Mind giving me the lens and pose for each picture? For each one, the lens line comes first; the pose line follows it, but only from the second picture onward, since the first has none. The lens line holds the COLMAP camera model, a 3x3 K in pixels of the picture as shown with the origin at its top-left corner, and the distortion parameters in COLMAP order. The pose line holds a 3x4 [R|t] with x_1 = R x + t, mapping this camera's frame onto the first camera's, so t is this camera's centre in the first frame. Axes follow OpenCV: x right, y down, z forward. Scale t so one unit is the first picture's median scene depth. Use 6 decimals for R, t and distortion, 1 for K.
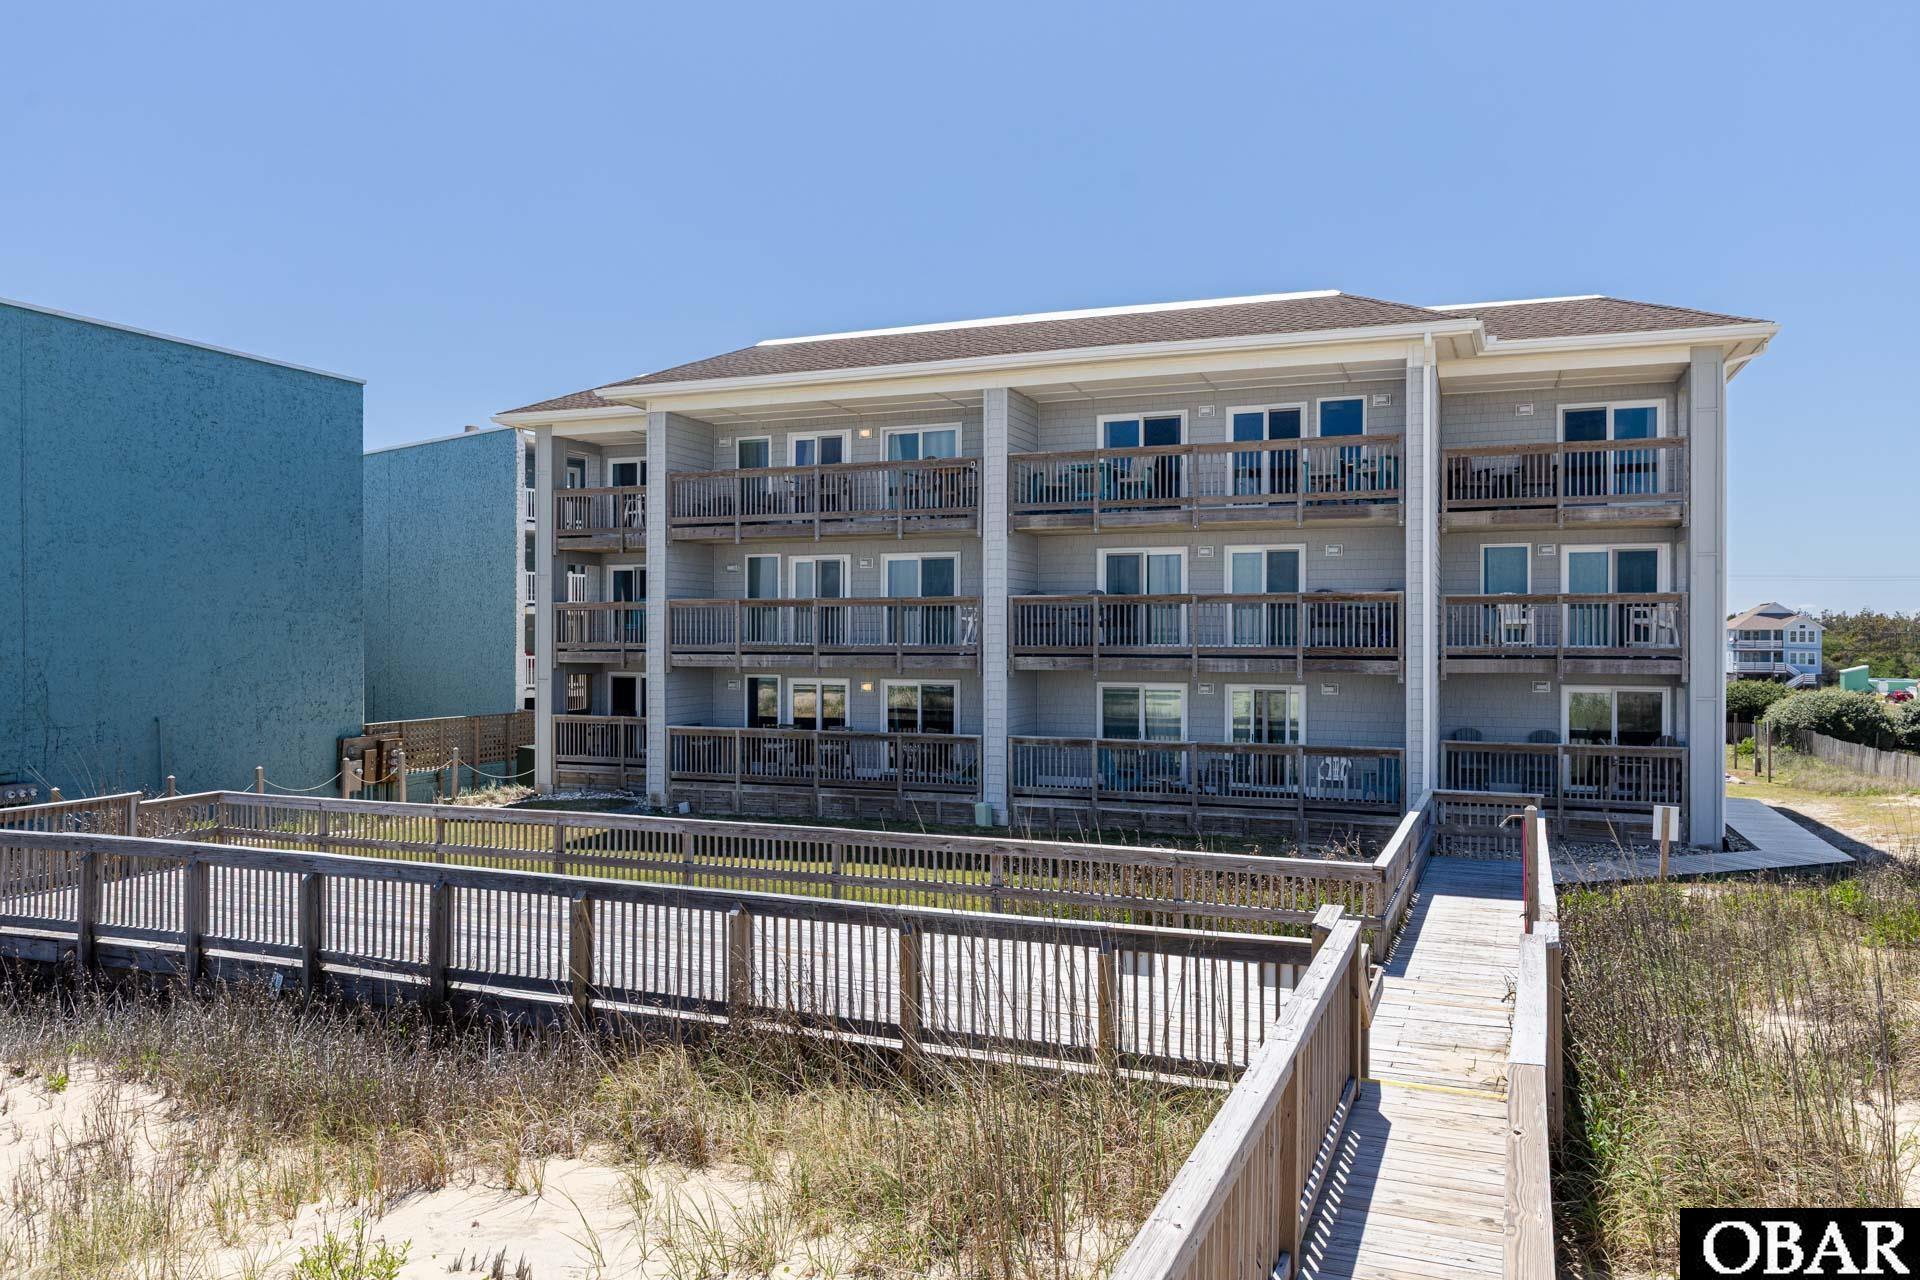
lens RADIAL K [[1352.3, 0, 961.9], [0, 1352.3, 643.5], [0, 0, 1]] dist [-0.000414, -0.000028]
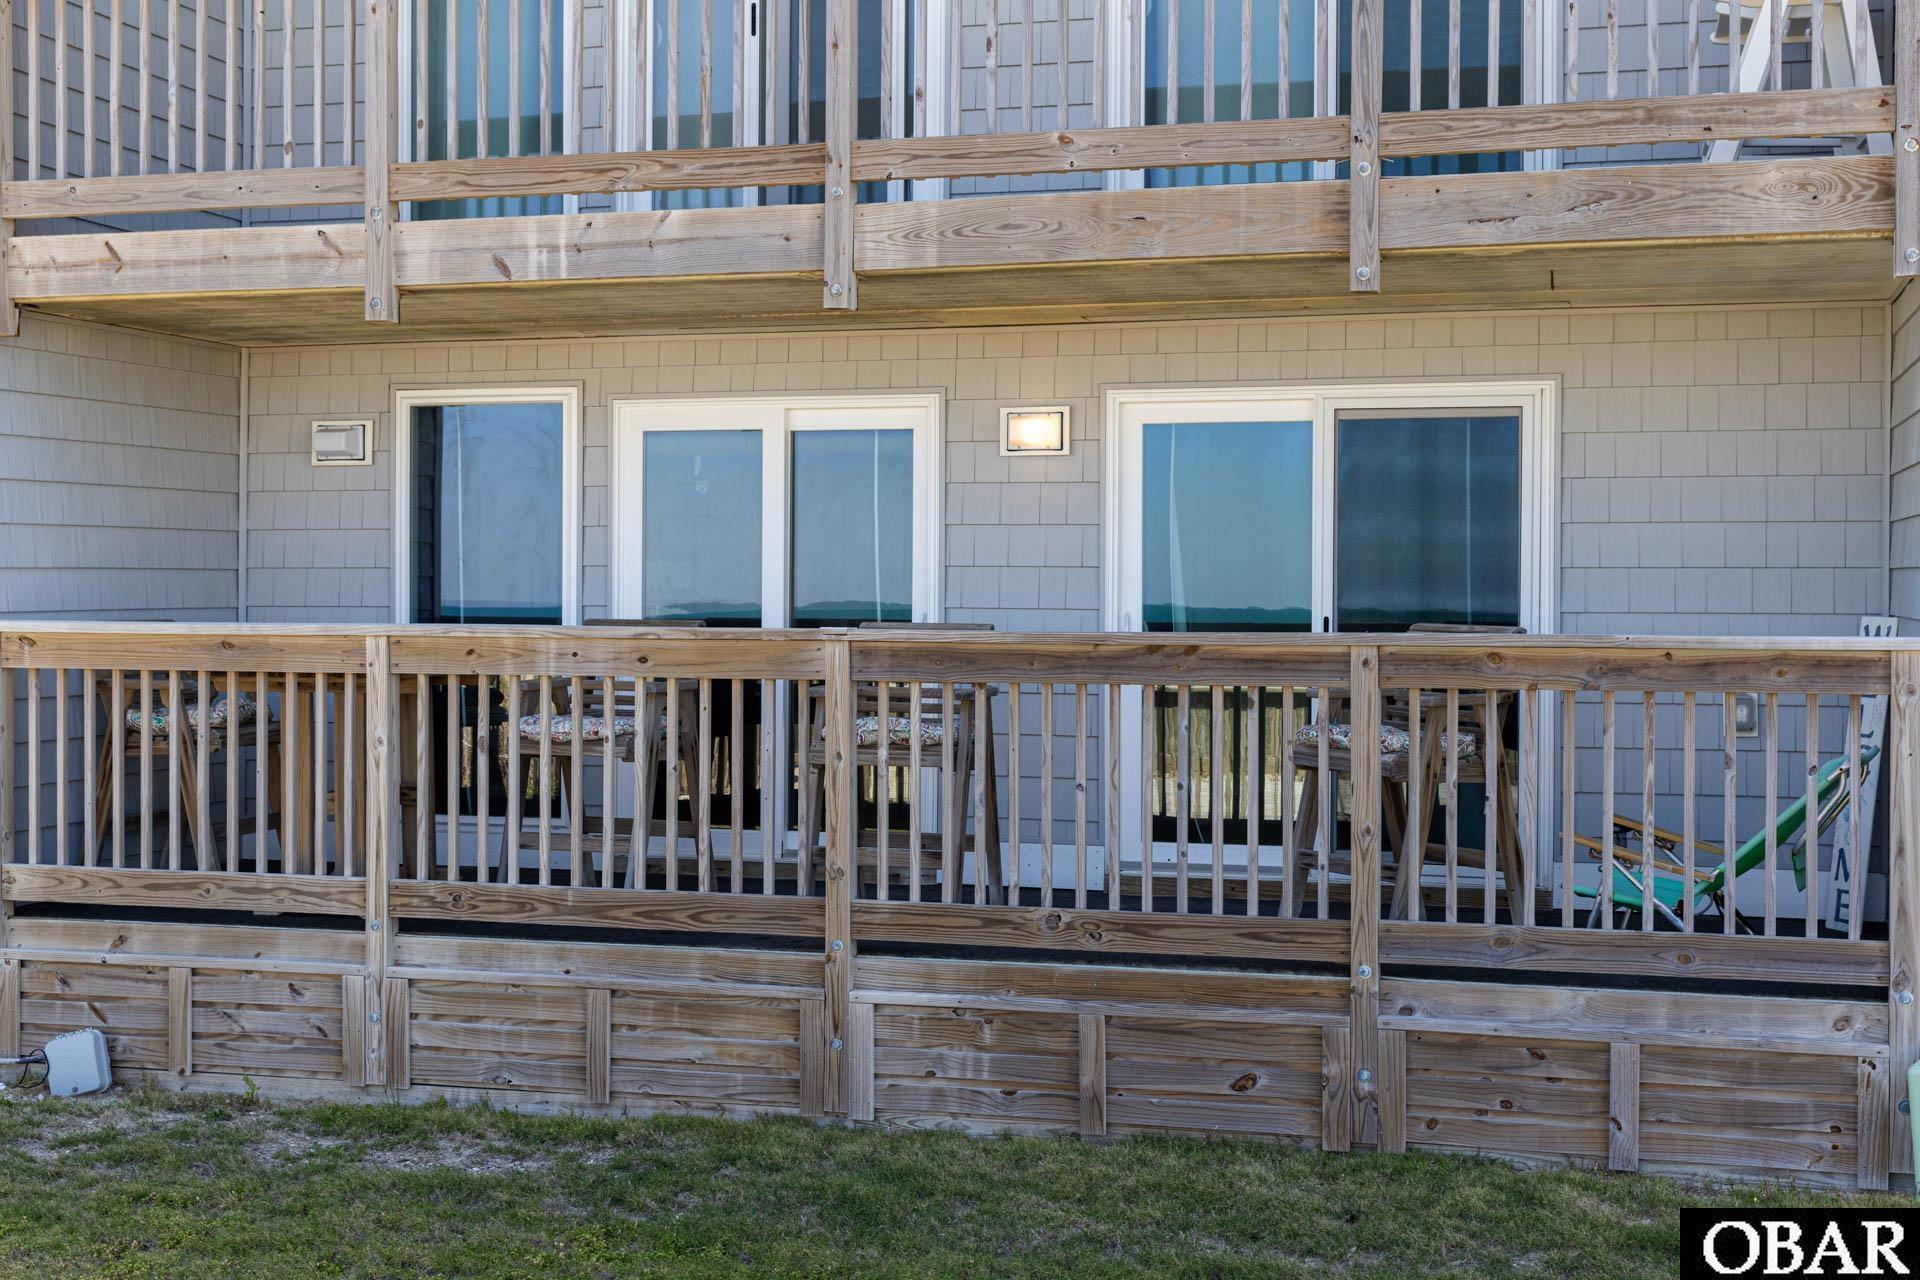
lens RADIAL K [[2348.0, 0, 959.0], [0, 2348.0, 636.7], [0, 0, 1]] dist [-0.020010, 0.000000]
pose [[0.993360, 0.003843, 0.114982, -0.124093], [-0.005207, 0.999920, 0.011570, 0.059826], [-0.114928, -0.012092, 0.993300, 0.676442]]
